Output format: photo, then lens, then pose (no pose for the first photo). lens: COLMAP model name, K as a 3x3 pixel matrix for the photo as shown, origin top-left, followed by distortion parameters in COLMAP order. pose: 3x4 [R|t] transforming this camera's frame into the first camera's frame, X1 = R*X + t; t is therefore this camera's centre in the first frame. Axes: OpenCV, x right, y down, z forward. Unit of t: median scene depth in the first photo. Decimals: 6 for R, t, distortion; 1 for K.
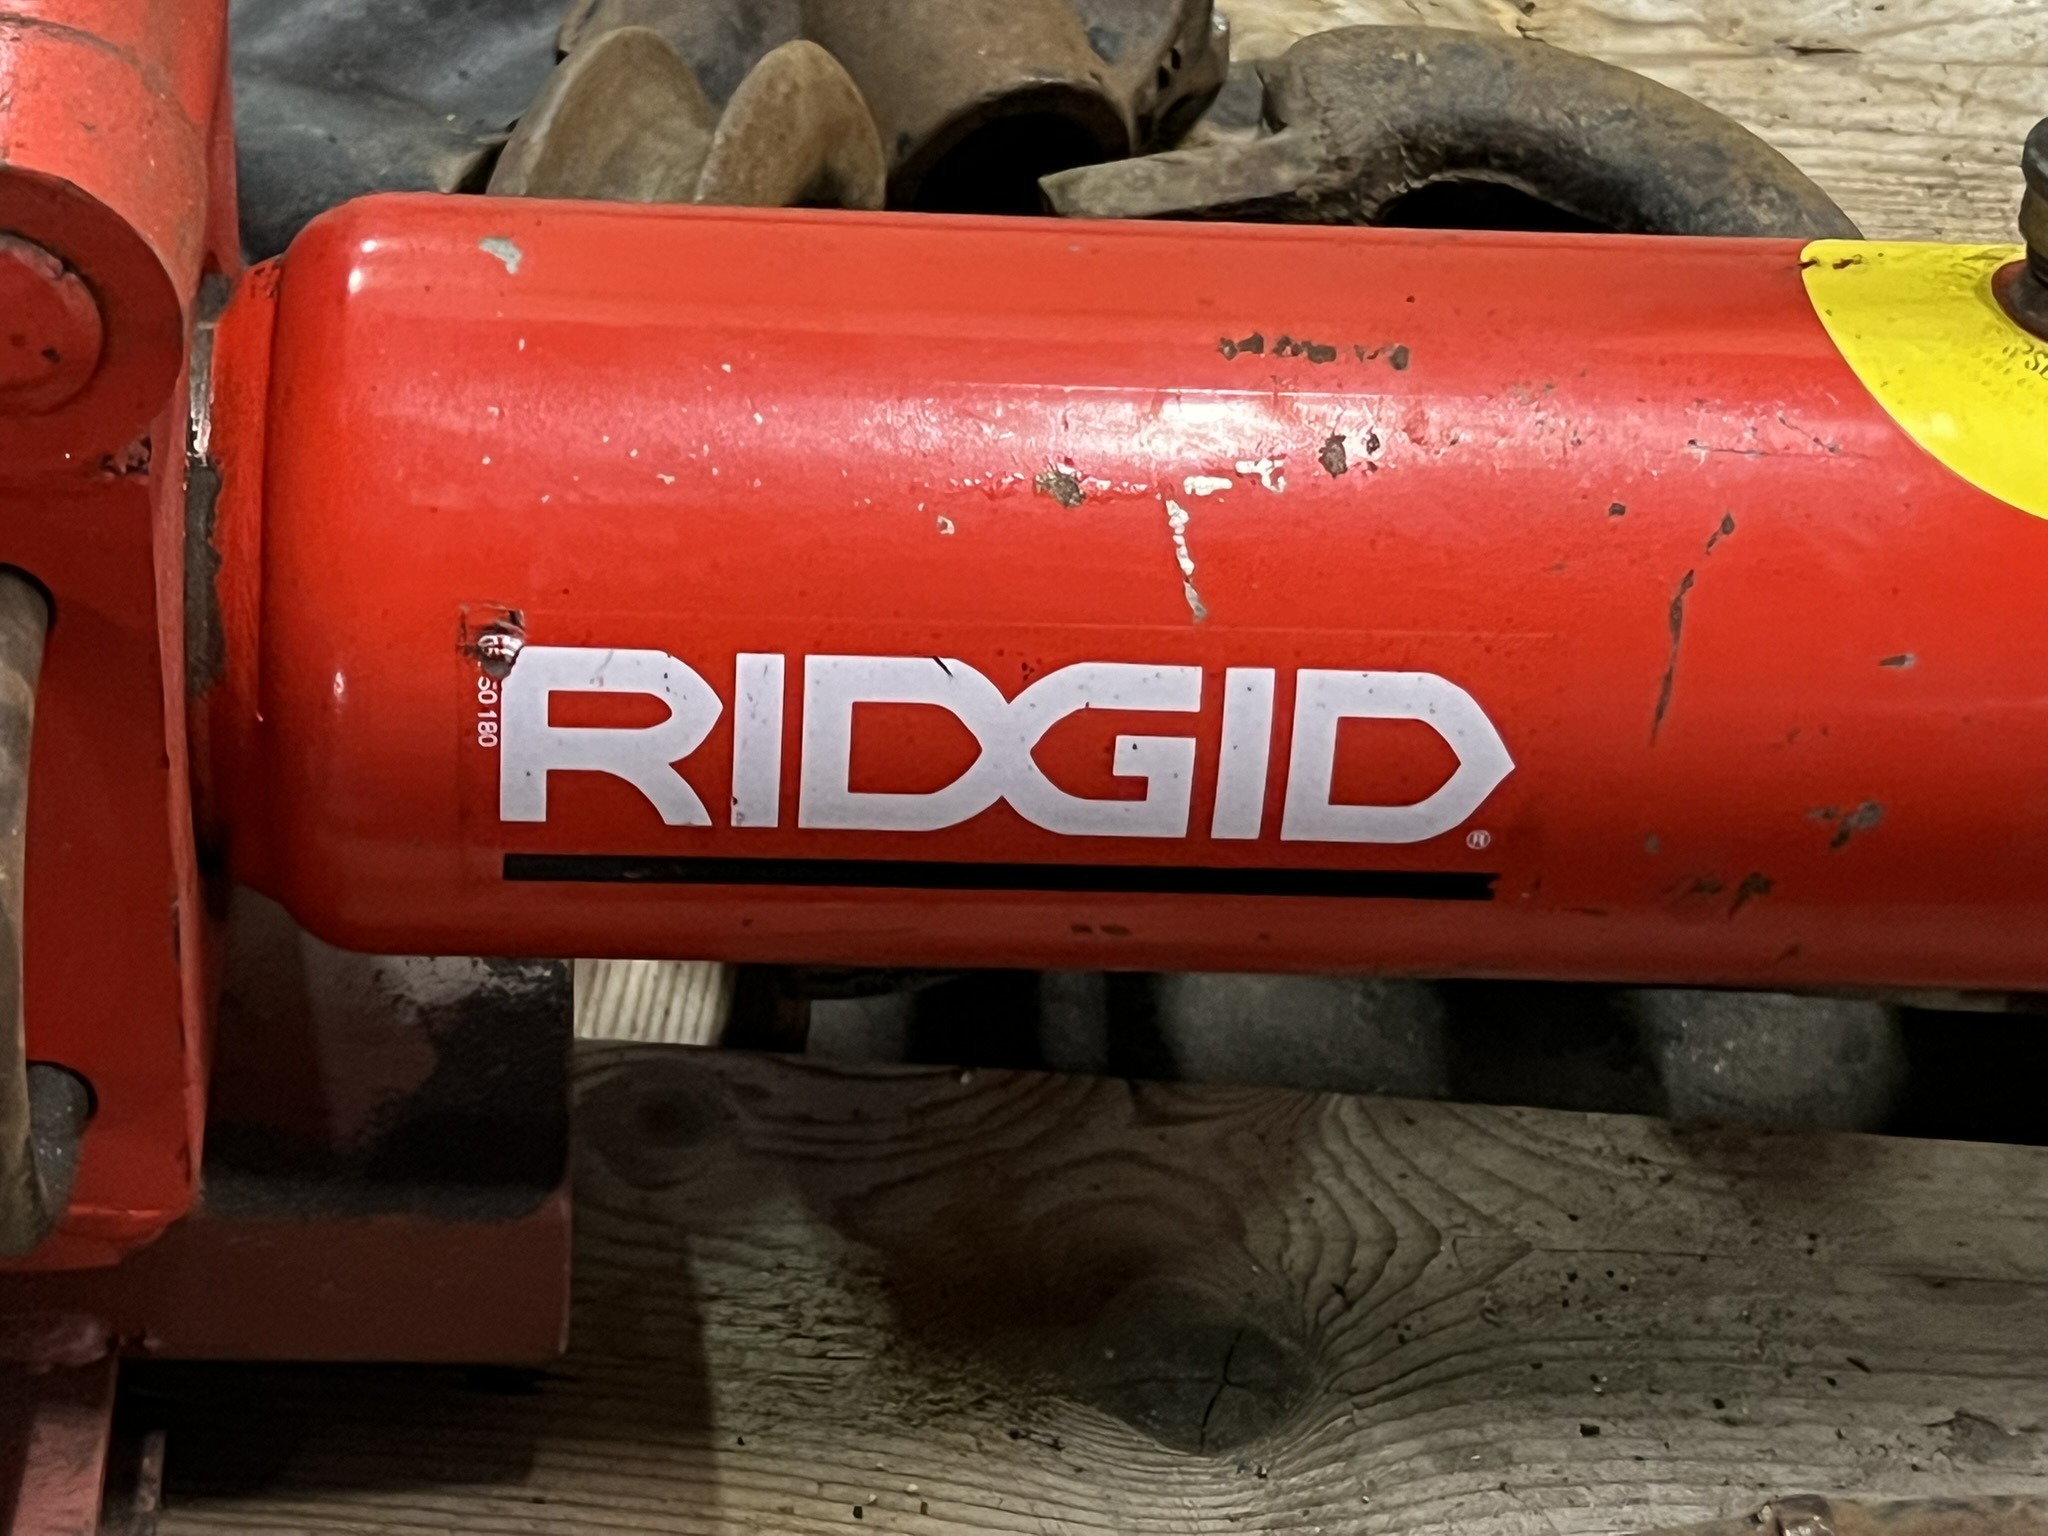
lens RADIAL K [[4178.6, 0, 1023.8], [0, 4178.6, 766.3], [0, 0, 1]] dist [0.047246, 0.403200]
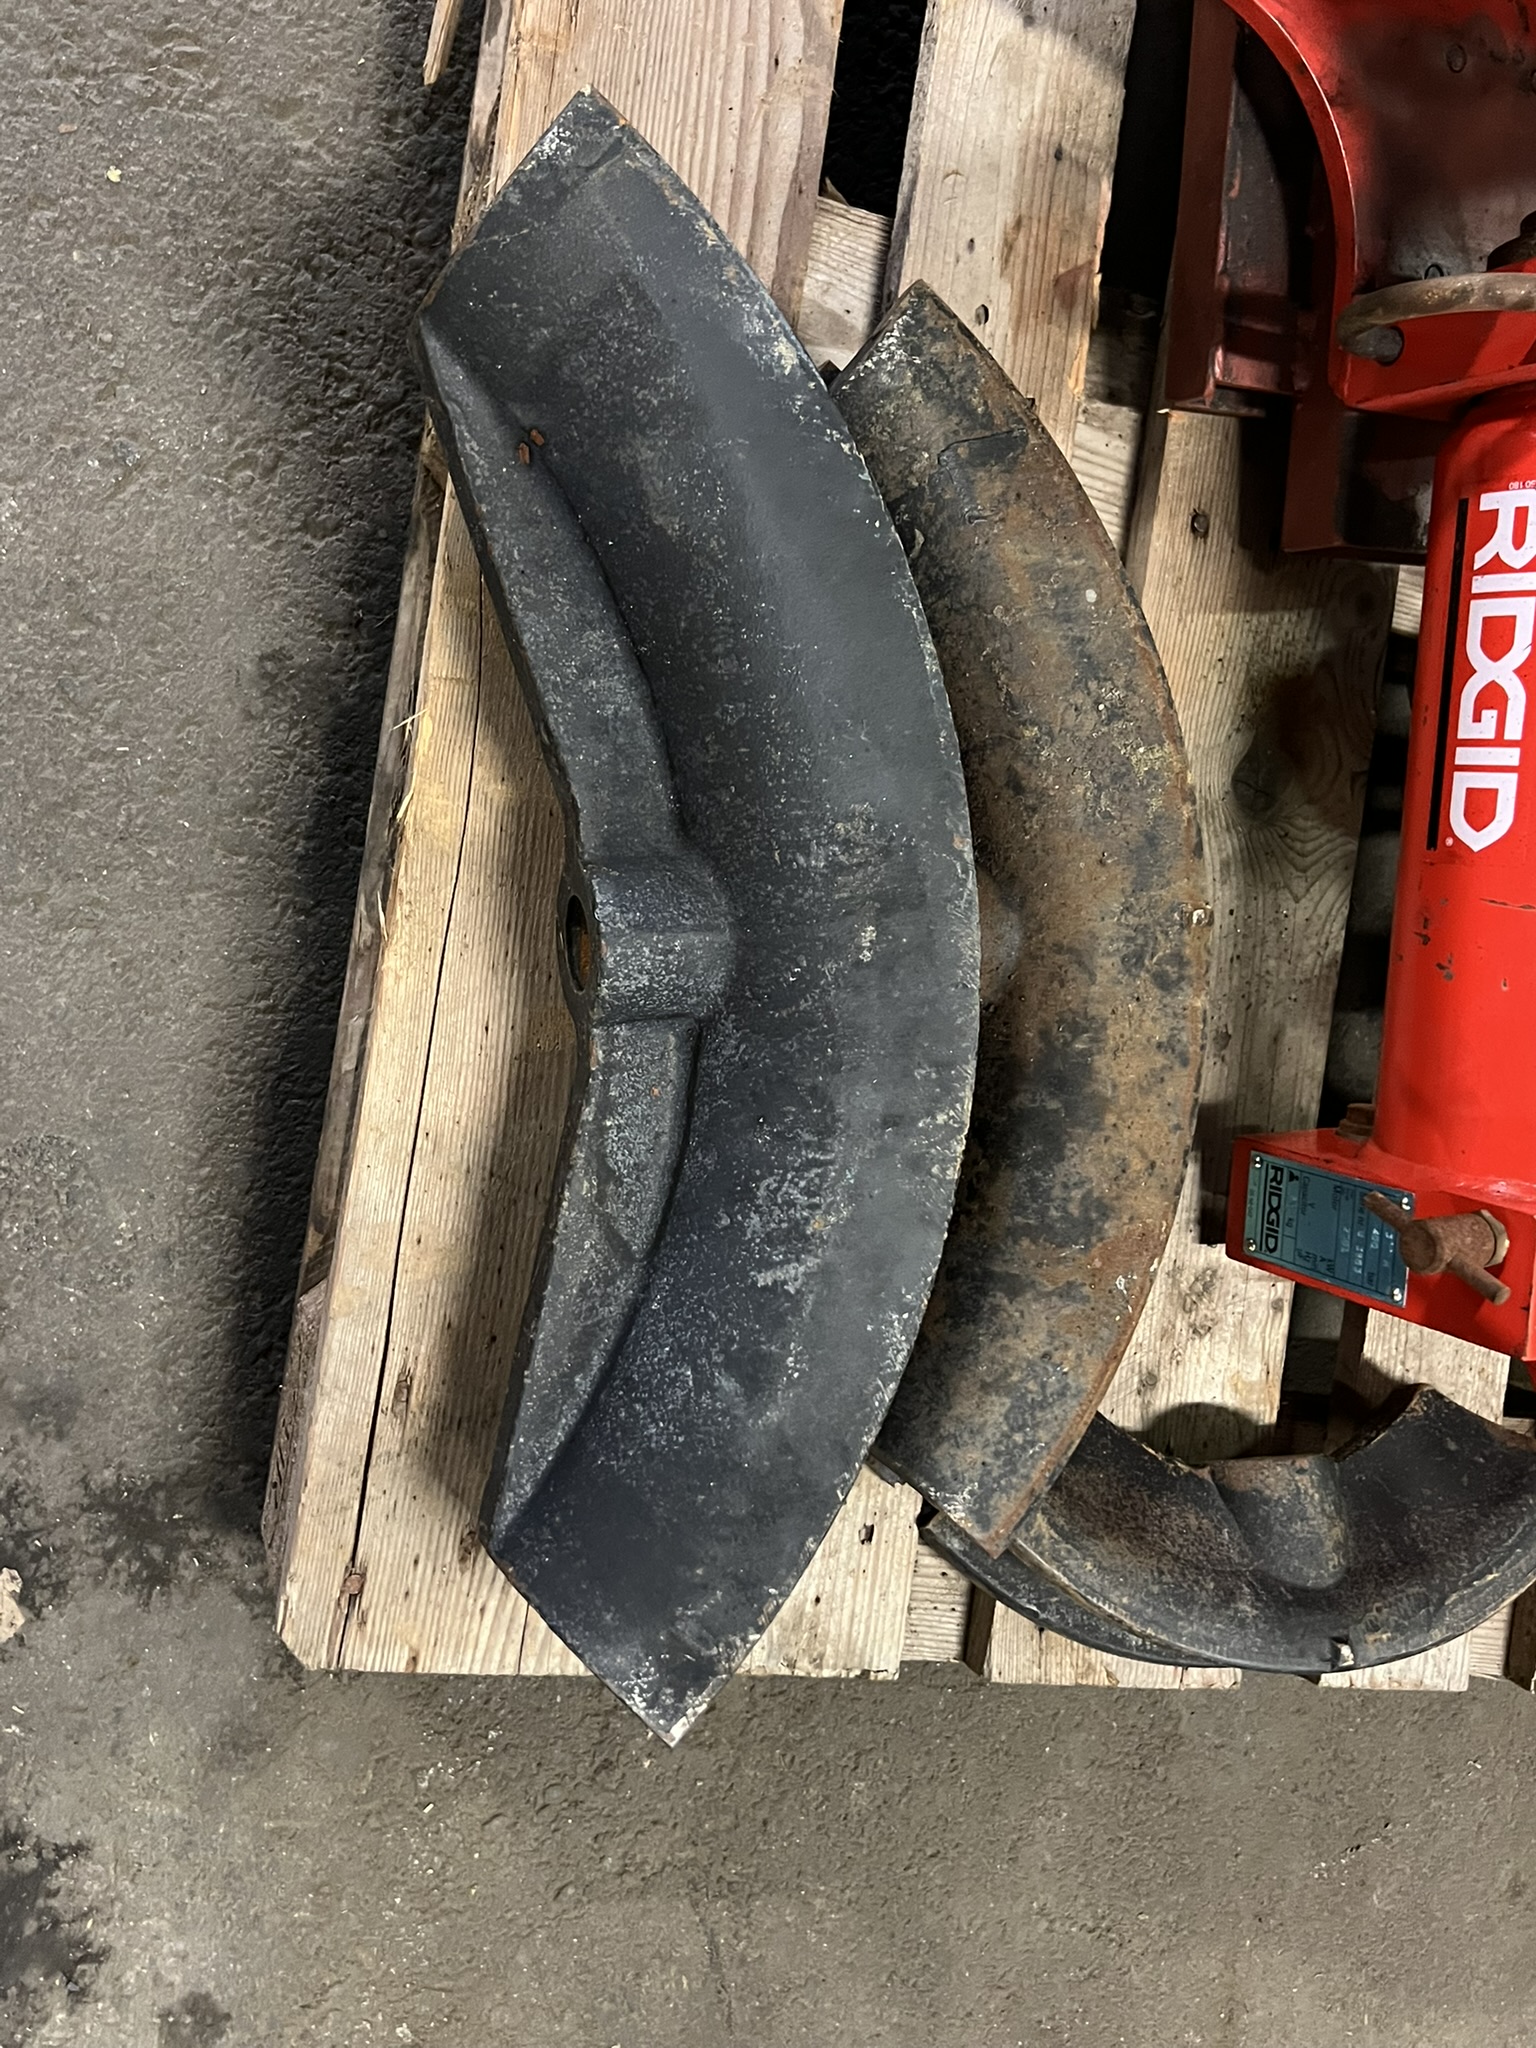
lens RADIAL K [[1717.7, 0, 762.8], [0, 1717.7, 1023.6], [0, 0, 1]] dist [0.073787, -0.121465]
pose [[-0.049243, 0.997601, 0.048654, 0.203208], [-0.916574, -0.064490, 0.394631, -0.029062], [0.396822, -0.025162, 0.917551, -0.302066]]
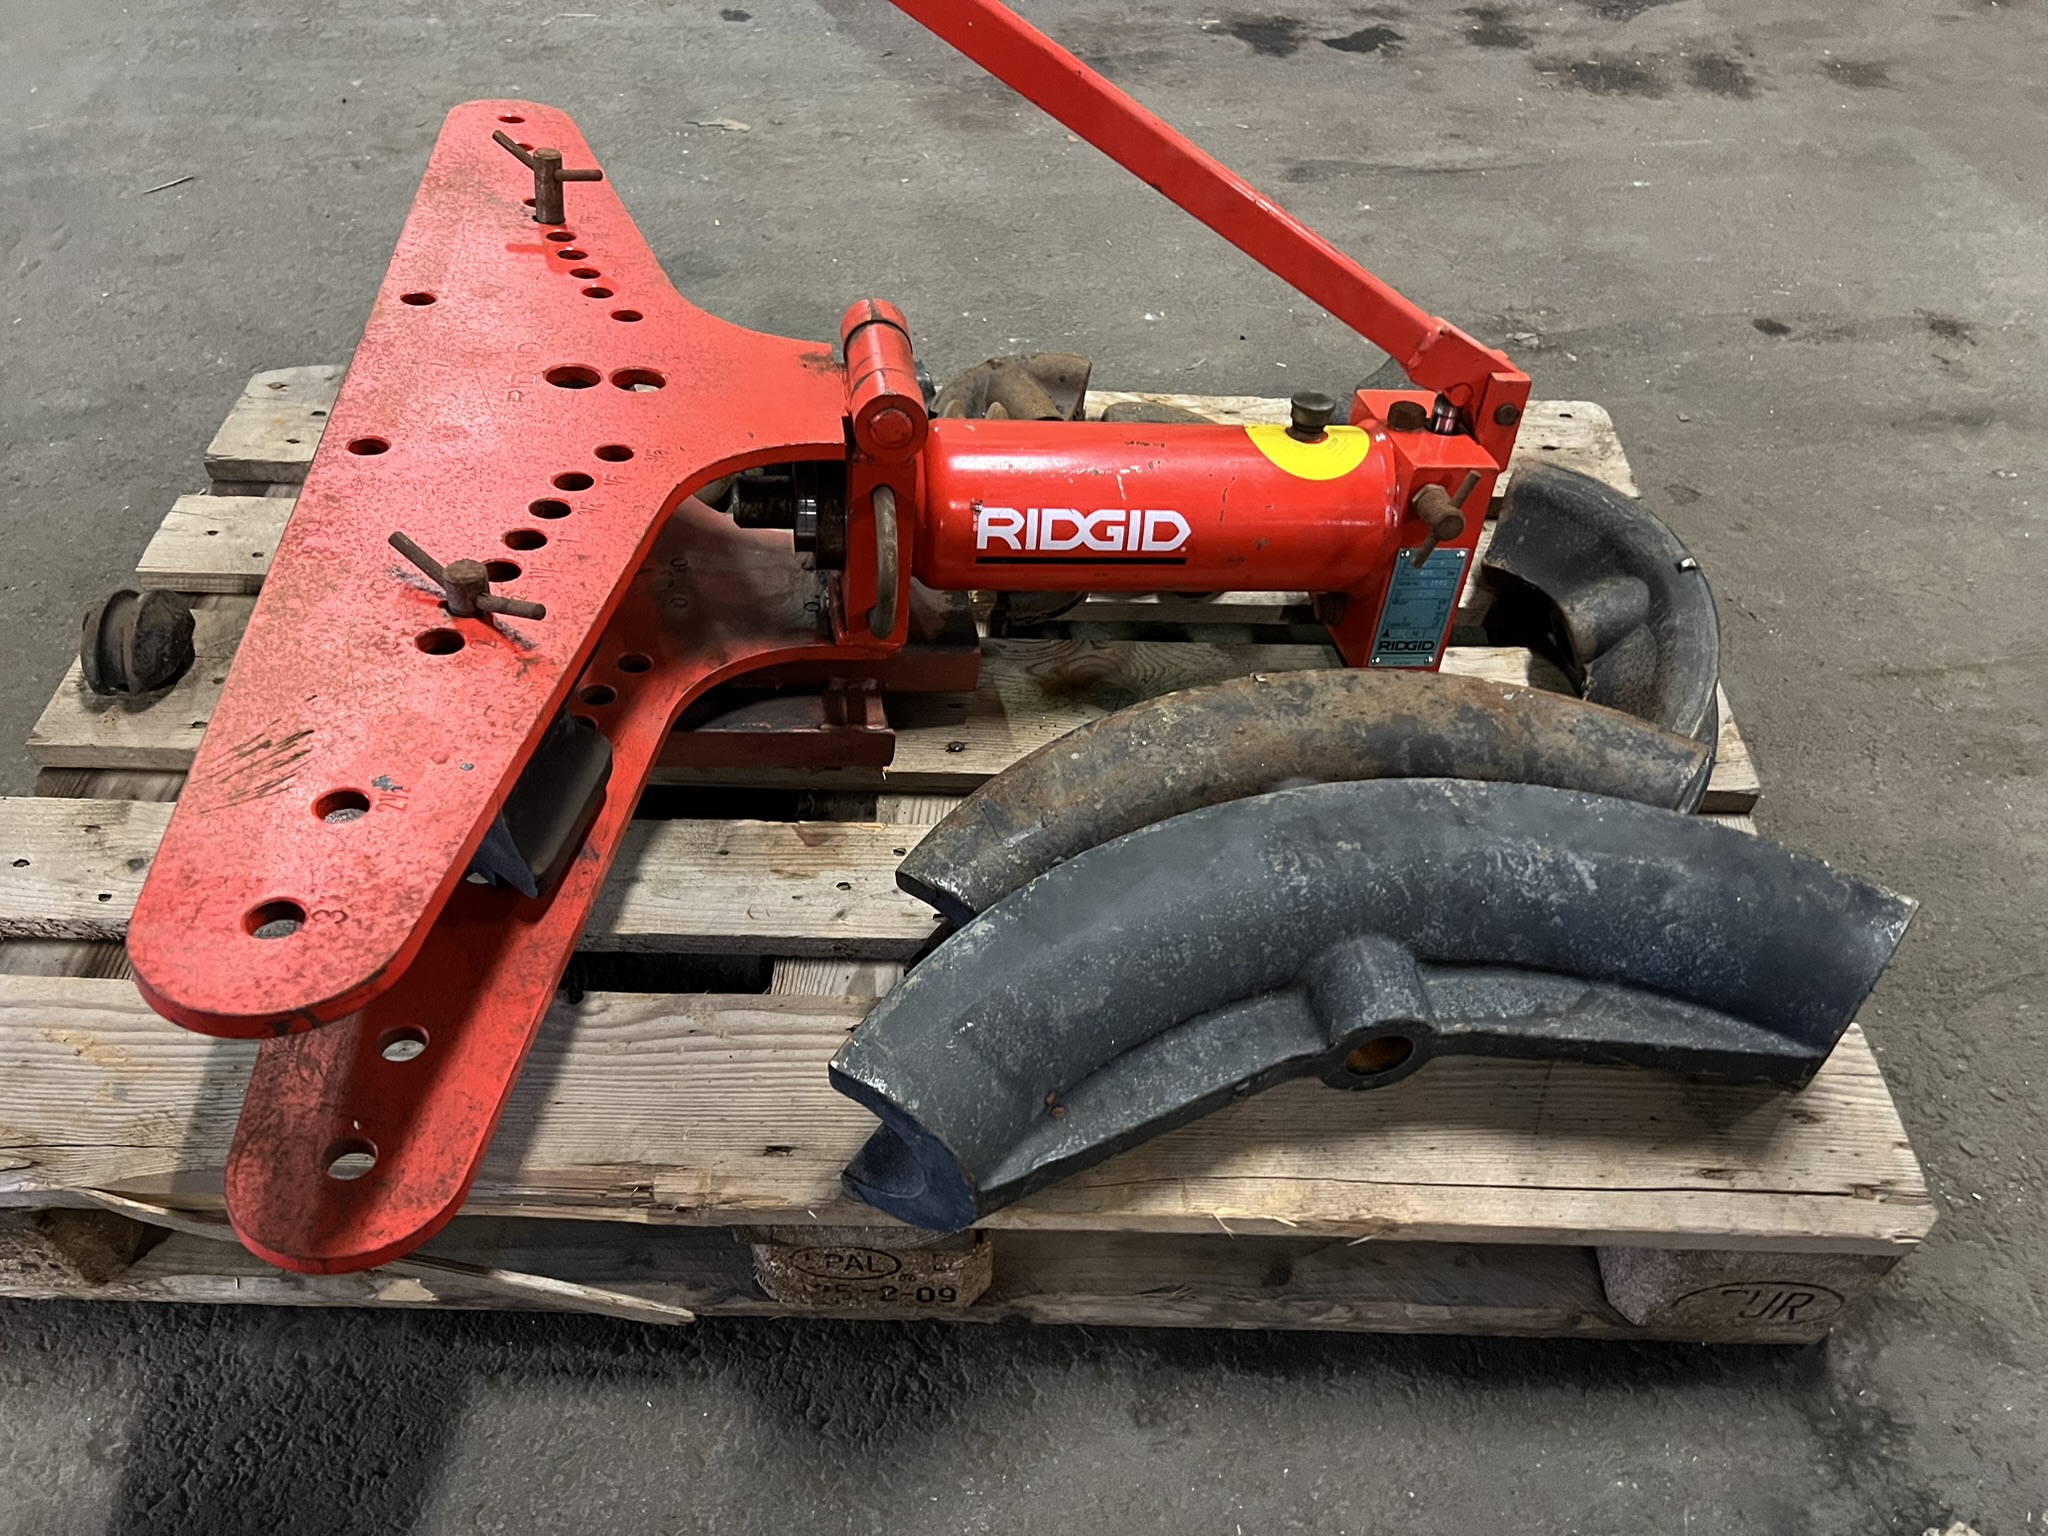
lens RADIAL K [[1481.5, 0, 1024.4], [0, 1481.5, 775.6], [0, 0, 1]] dist [0.007442, -0.004559]
pose [[0.995917, -0.041855, 0.079982, -0.213103], [0.041883, 0.999122, 0.001326, 0.263244], [-0.079967, 0.002030, 0.996795, -0.638969]]
